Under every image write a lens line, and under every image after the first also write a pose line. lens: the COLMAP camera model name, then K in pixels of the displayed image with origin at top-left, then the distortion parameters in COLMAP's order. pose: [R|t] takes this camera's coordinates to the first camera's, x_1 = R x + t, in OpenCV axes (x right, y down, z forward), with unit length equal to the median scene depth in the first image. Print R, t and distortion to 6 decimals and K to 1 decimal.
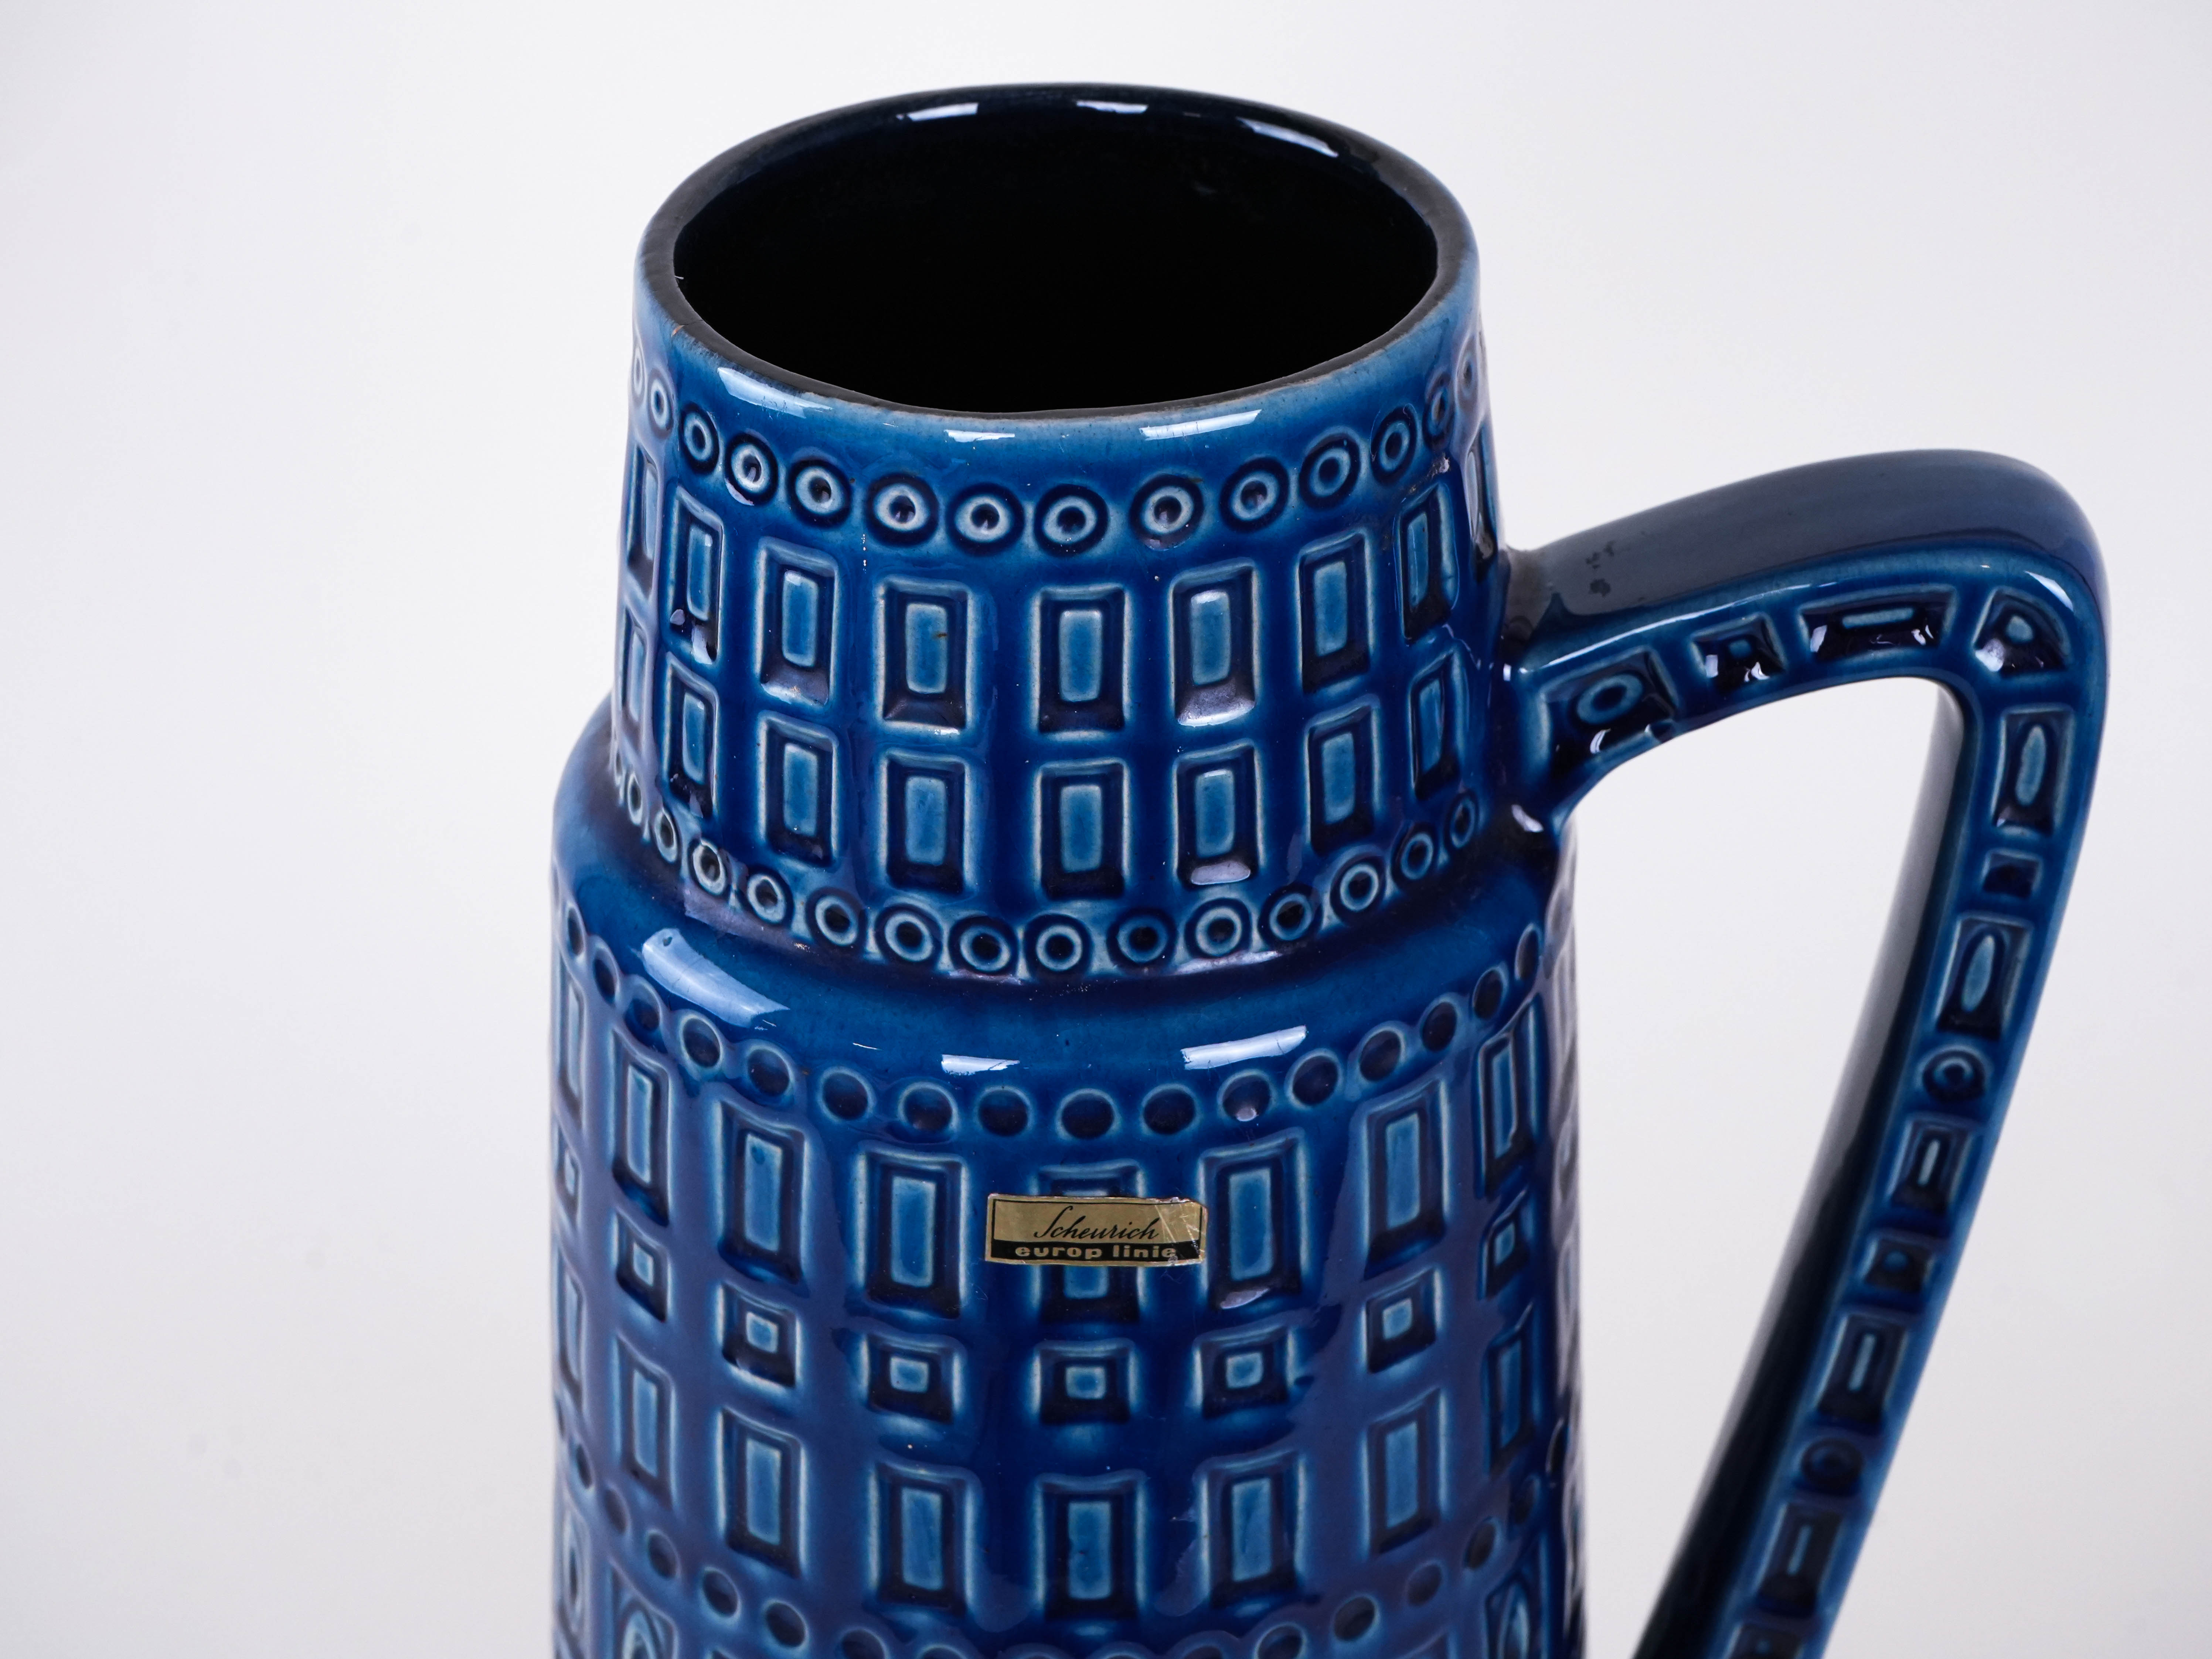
lens RADIAL K [[3736.7, 0, 1187.5], [0, 3736.7, 857.4], [0, 0, 1]] dist [0.055308, 0.000000]
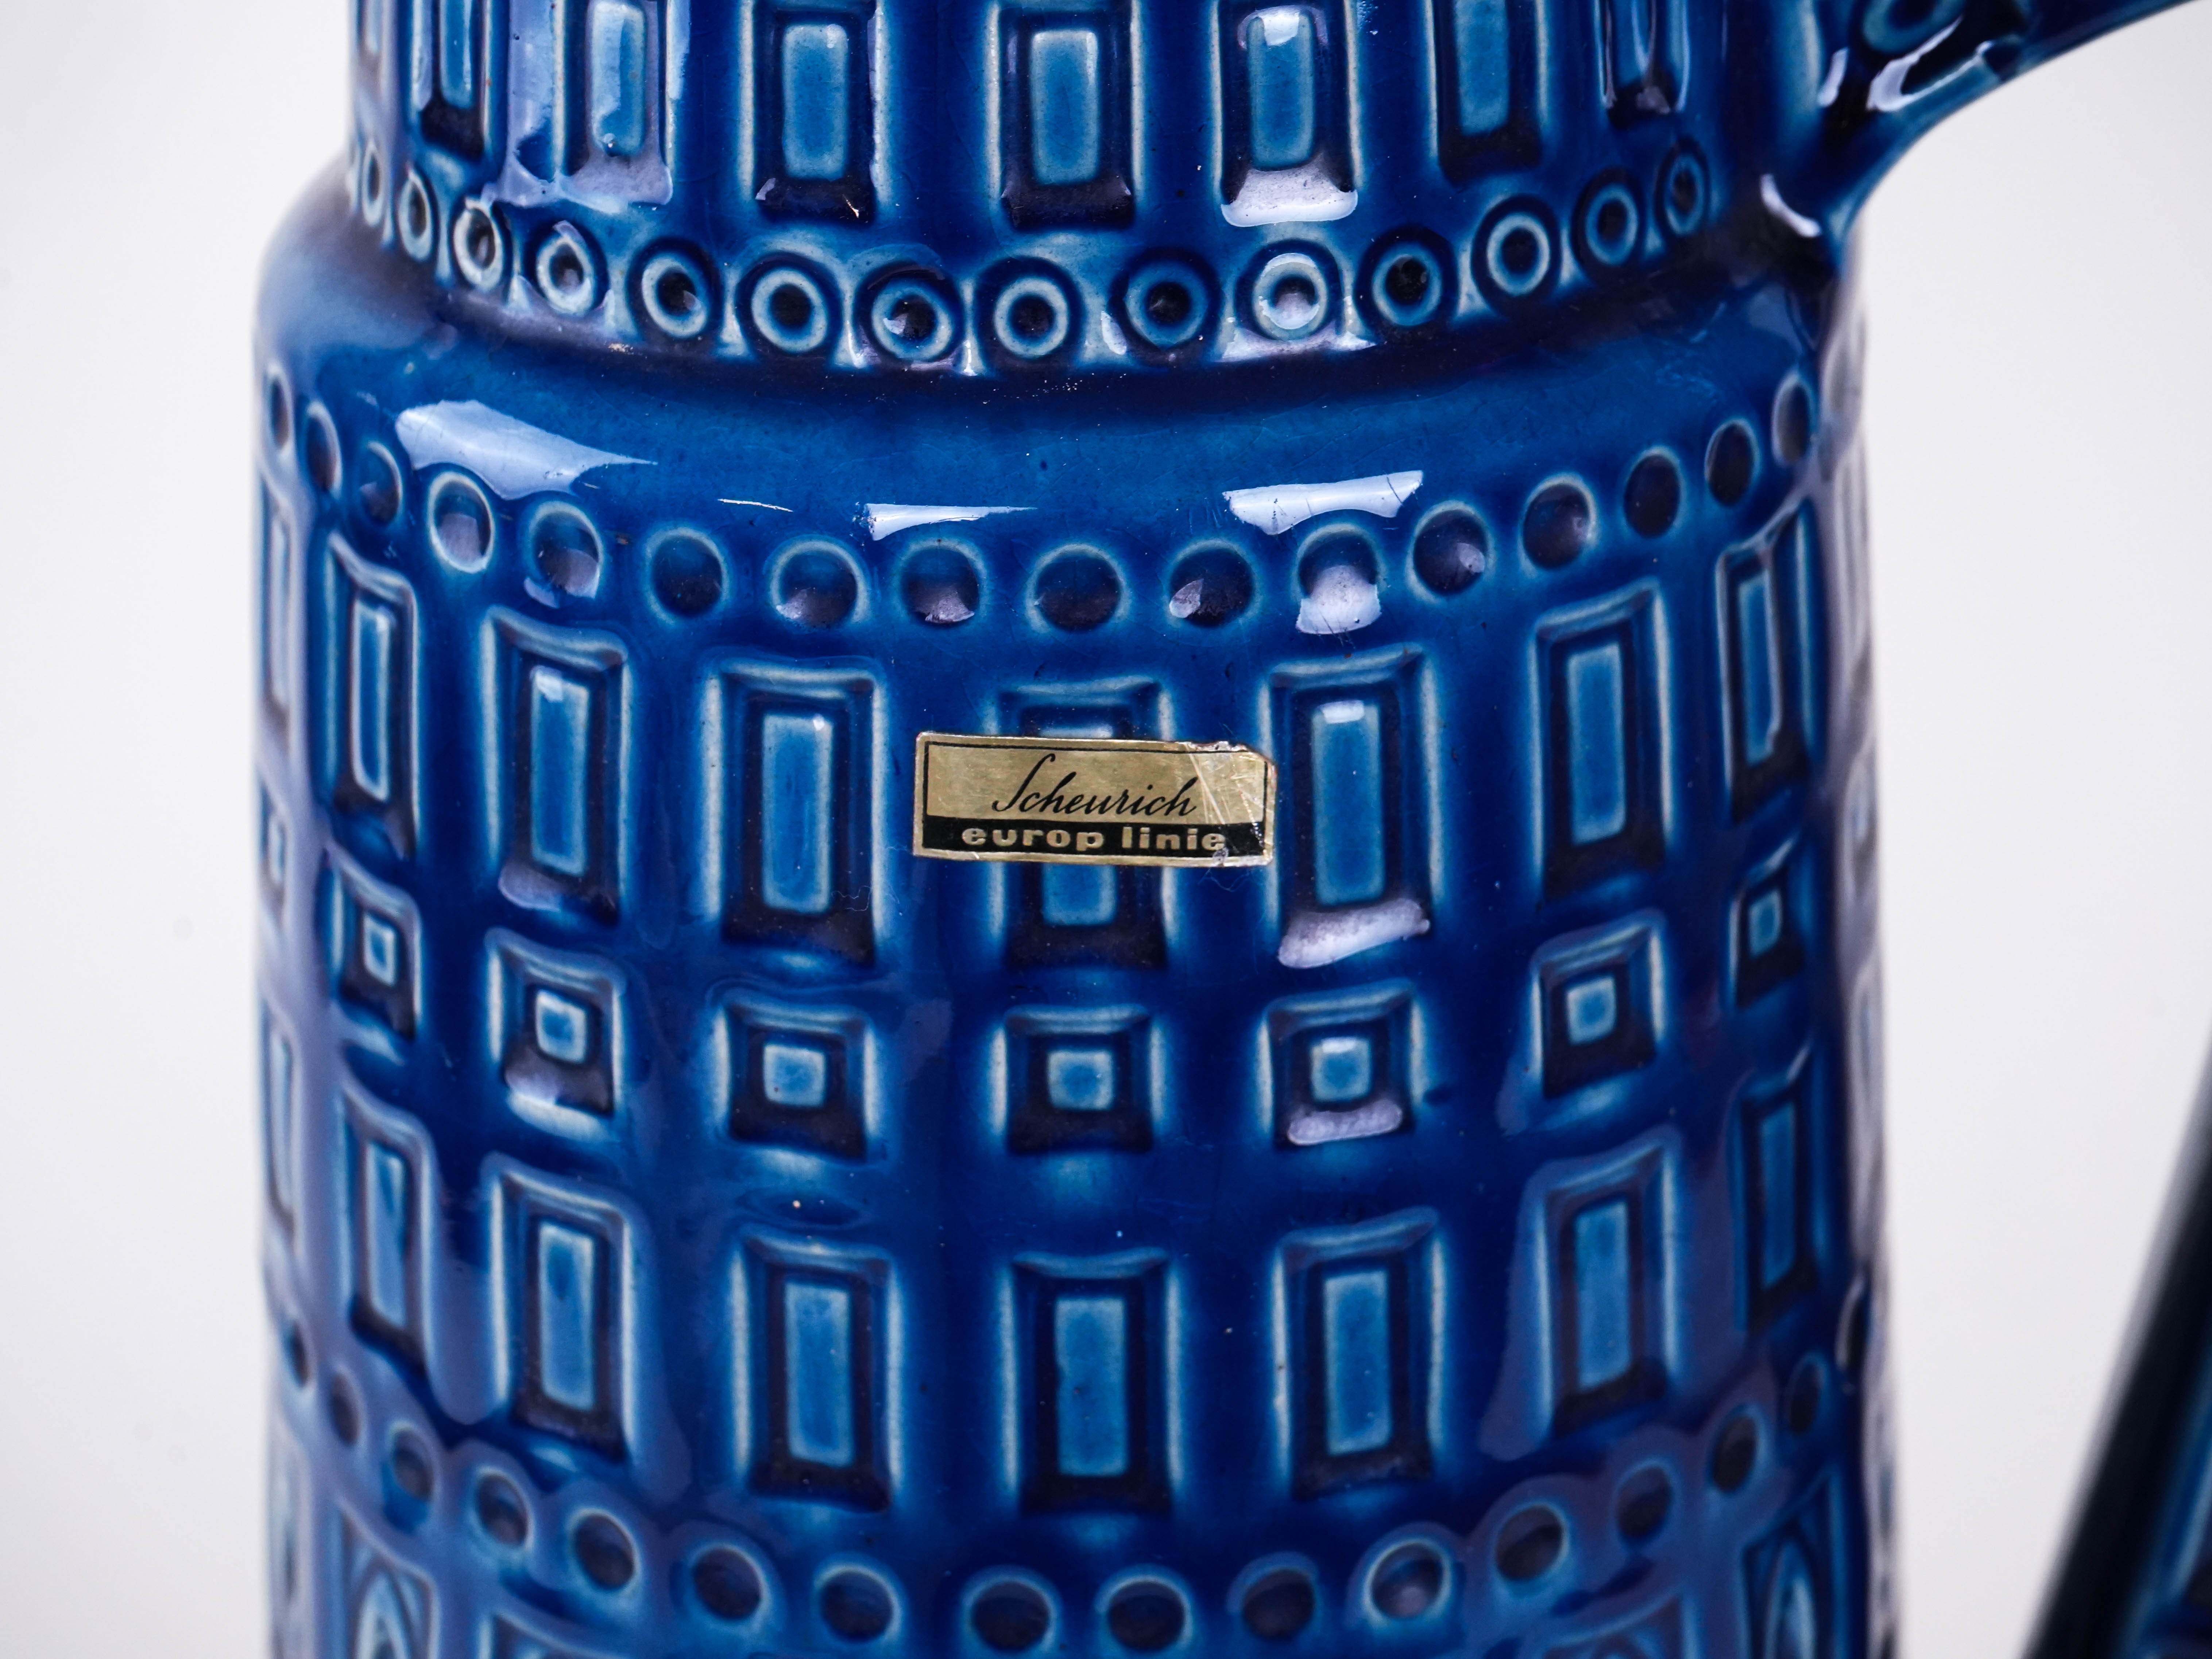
lens RADIAL K [[4809.0, 0, 1116.4], [0, 4809.0, 826.9], [0, 0, 1]] dist [-0.017191, 0.000000]
pose [[0.999068, -0.008010, -0.042422, 0.012042], [0.002165, 0.990696, -0.136076, 0.203355], [0.043118, 0.135857, 0.989790, 0.214181]]
